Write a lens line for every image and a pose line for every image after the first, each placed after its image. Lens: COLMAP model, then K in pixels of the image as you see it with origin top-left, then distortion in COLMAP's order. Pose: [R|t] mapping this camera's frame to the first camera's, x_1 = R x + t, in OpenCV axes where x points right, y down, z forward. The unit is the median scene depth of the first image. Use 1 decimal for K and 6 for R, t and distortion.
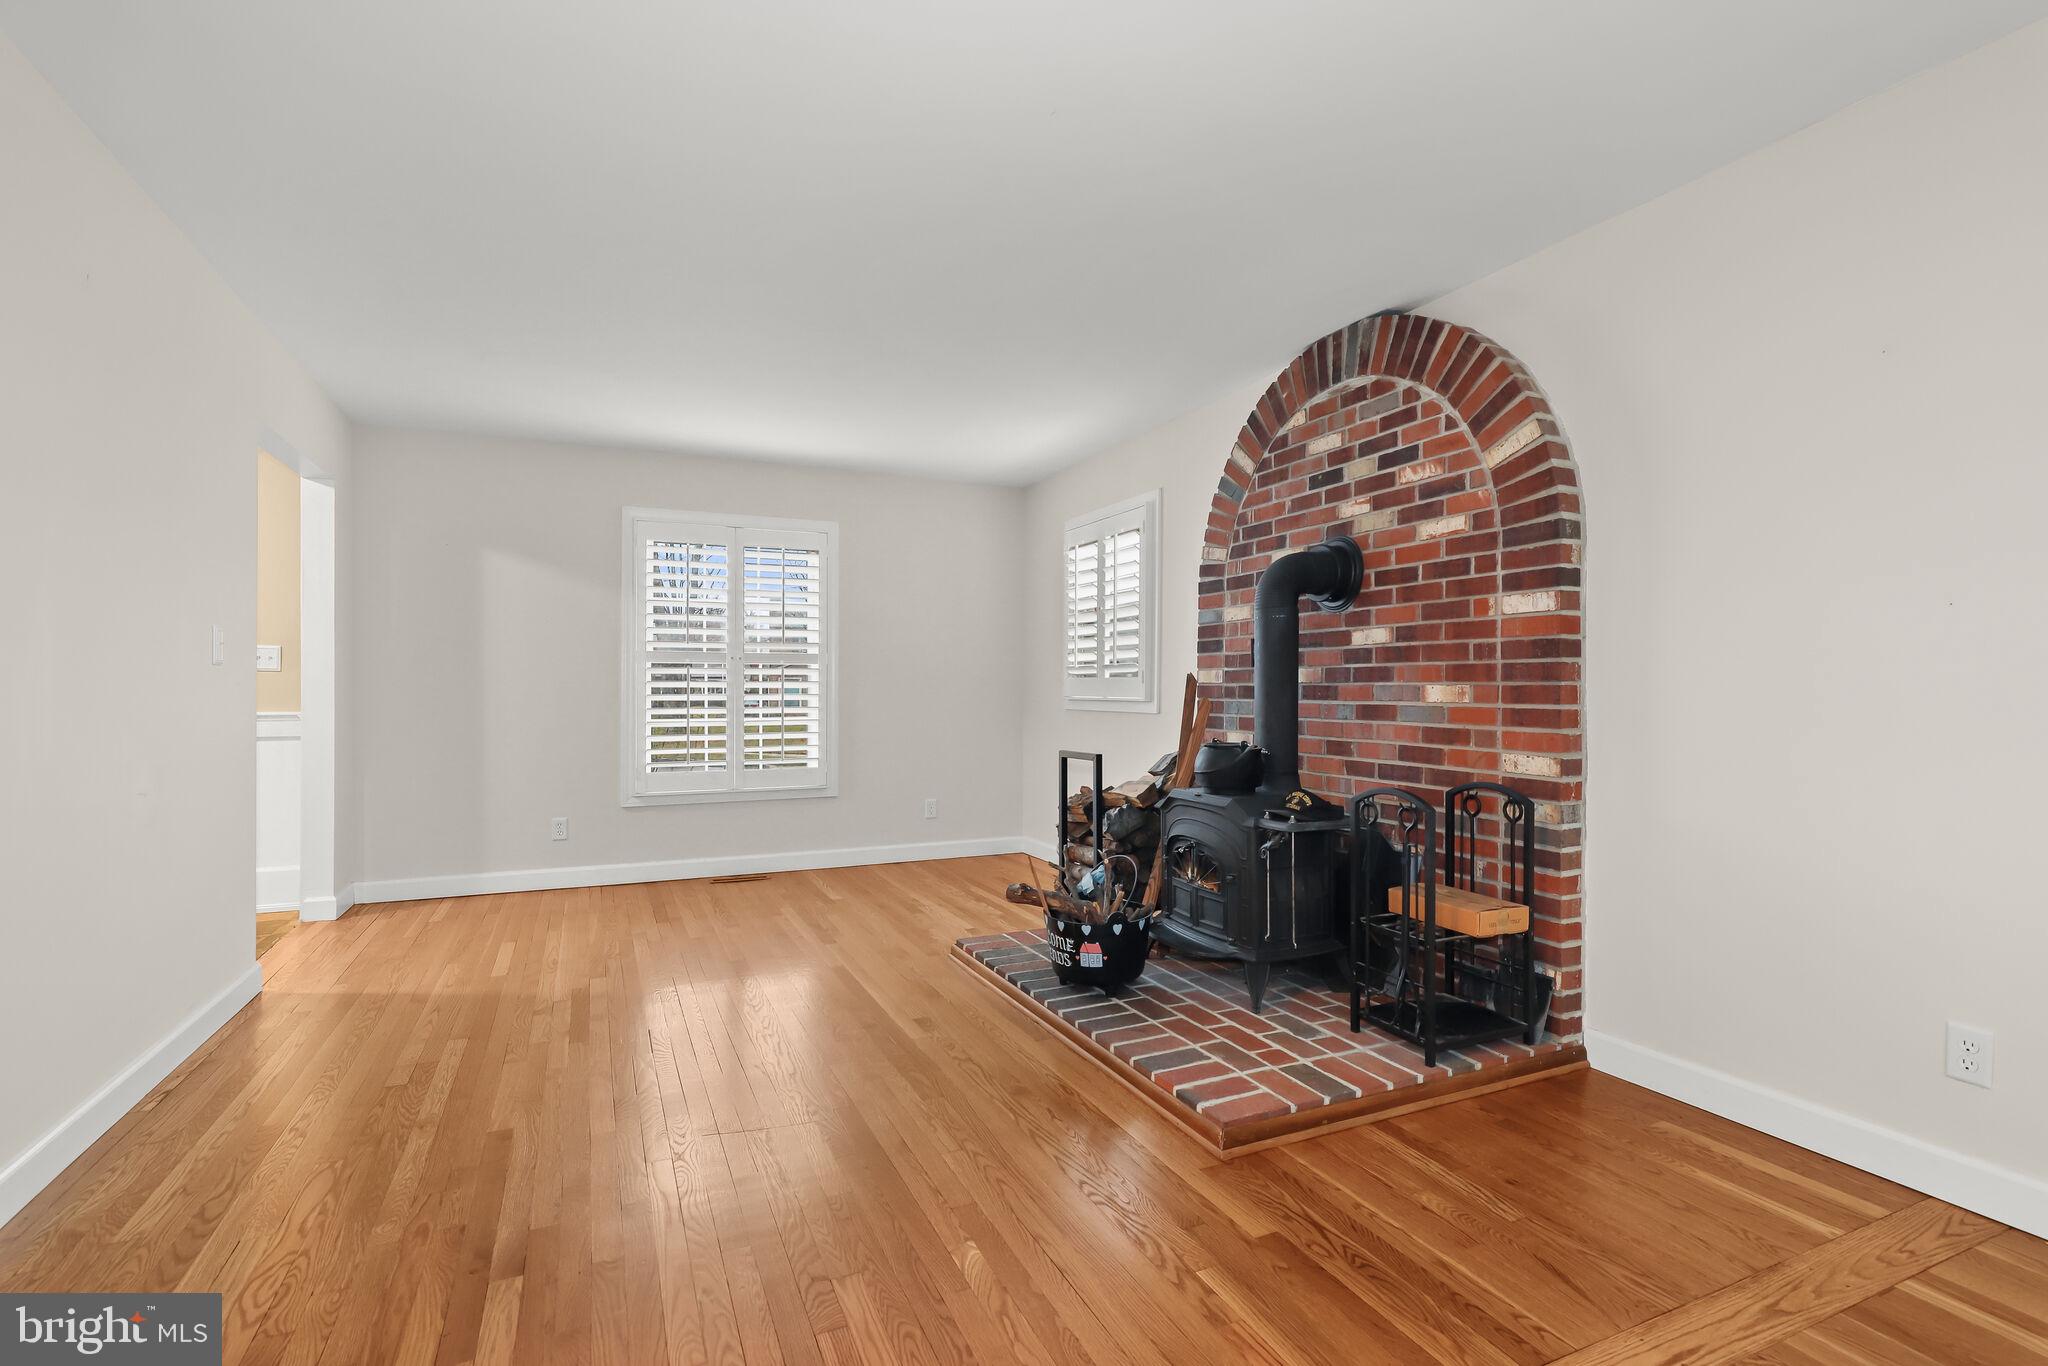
lens RADIAL K [[956.7, 0, 1026.8], [0, 956.7, 740.5], [0, 0, 1]] dist [0.000609, 0.000602]
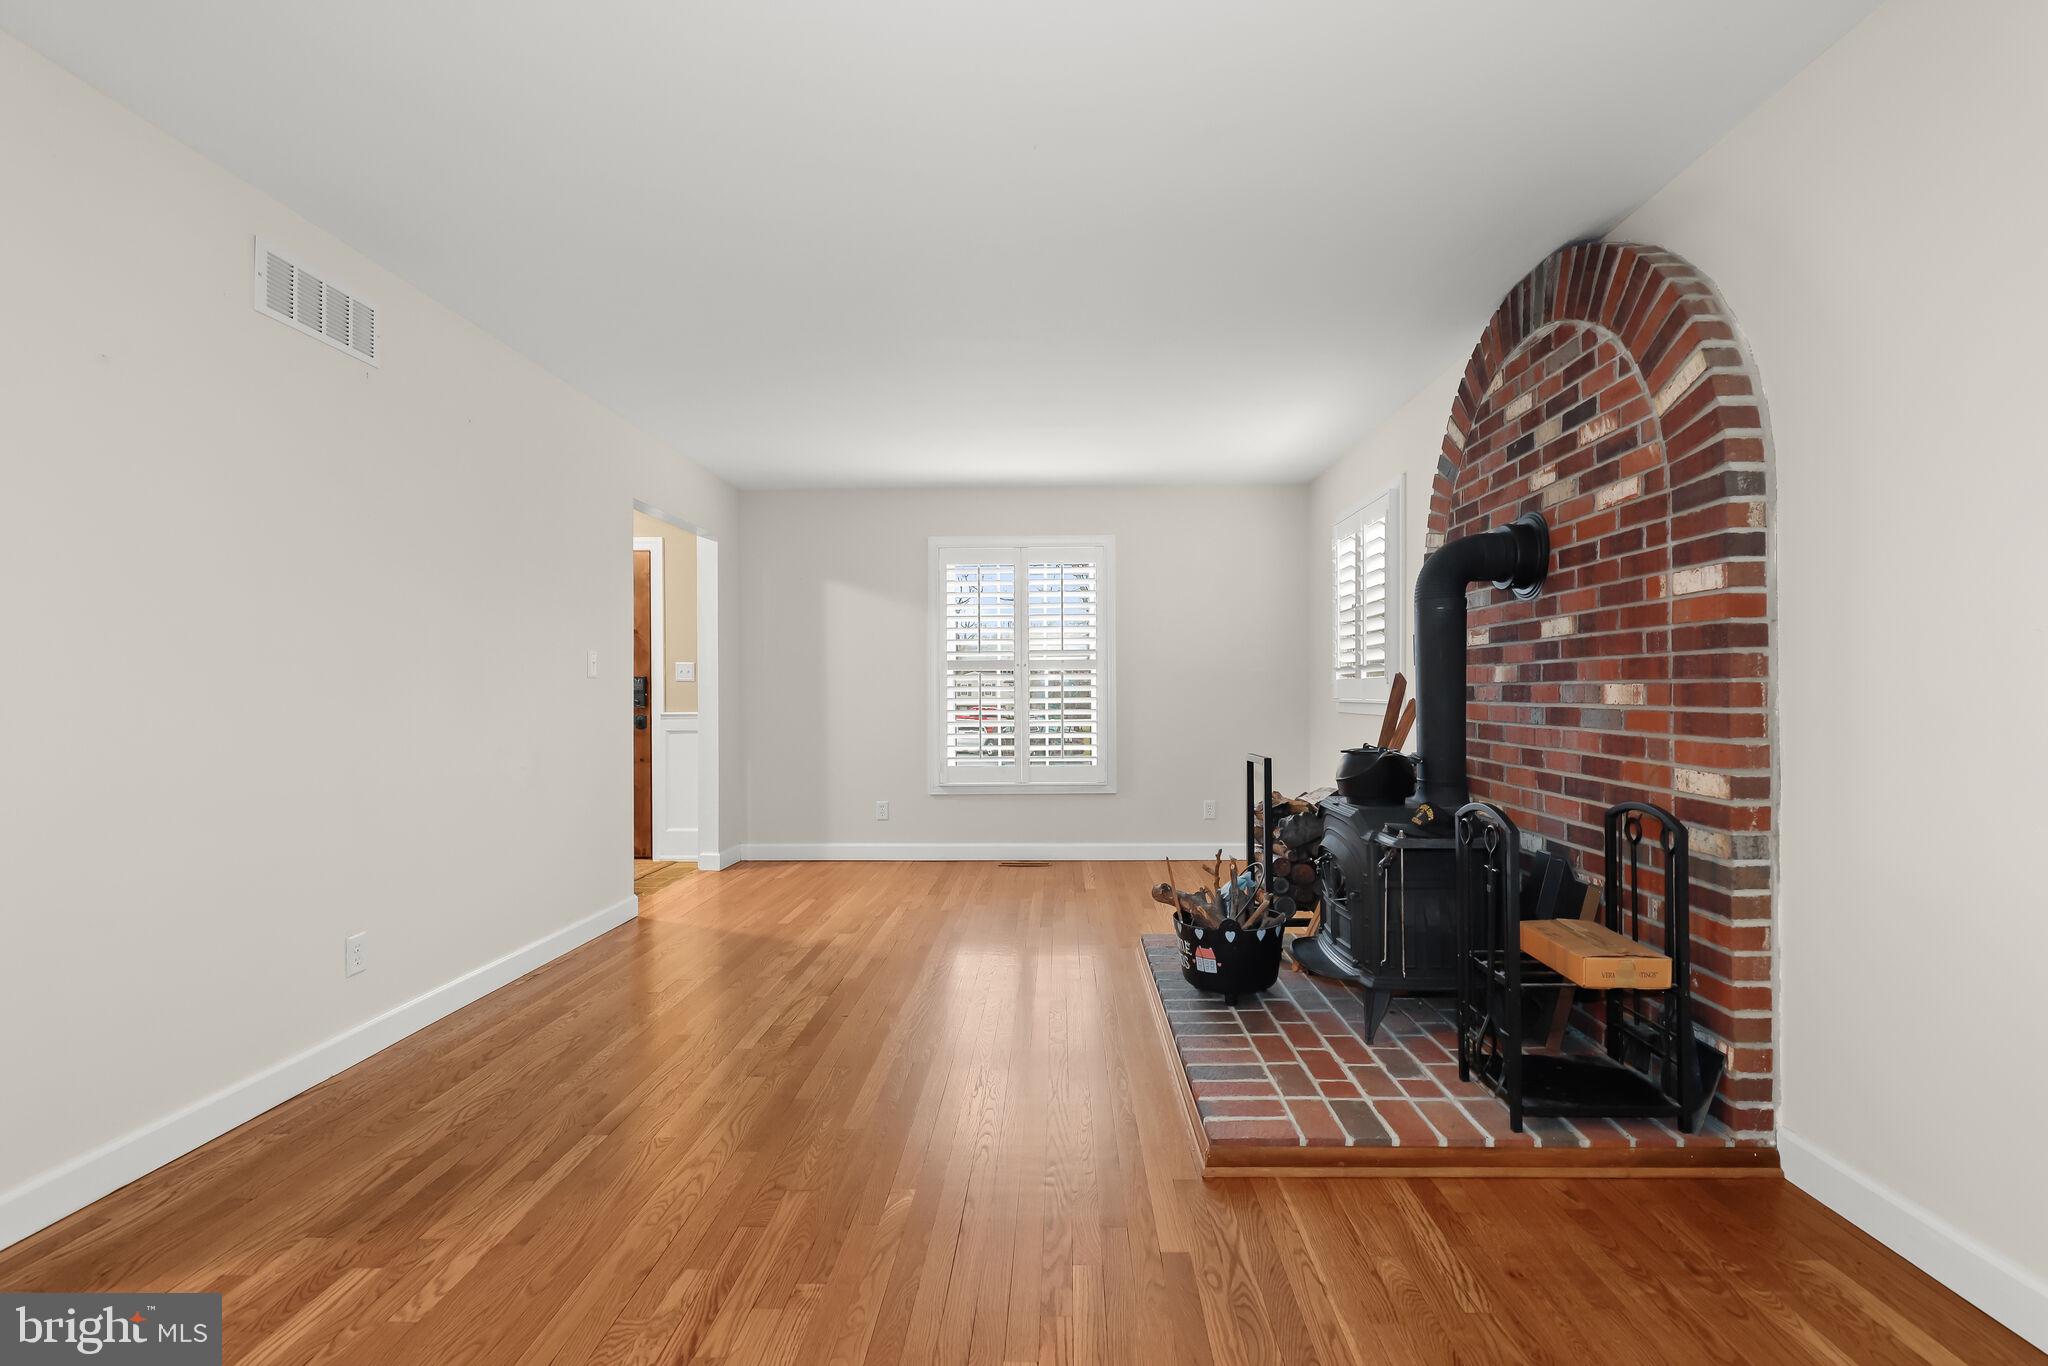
lens RADIAL K [[937.2, 0, 1034.5], [0, 937.2, 740.7], [0, 0, 1]] dist [-0.000237, 0.000023]
pose [[0.899014, 0.016511, -0.437609, 0.341748], [-0.017231, 0.999849, 0.002326, -0.001907], [0.437582, 0.005449, 0.899162, 0.050861]]
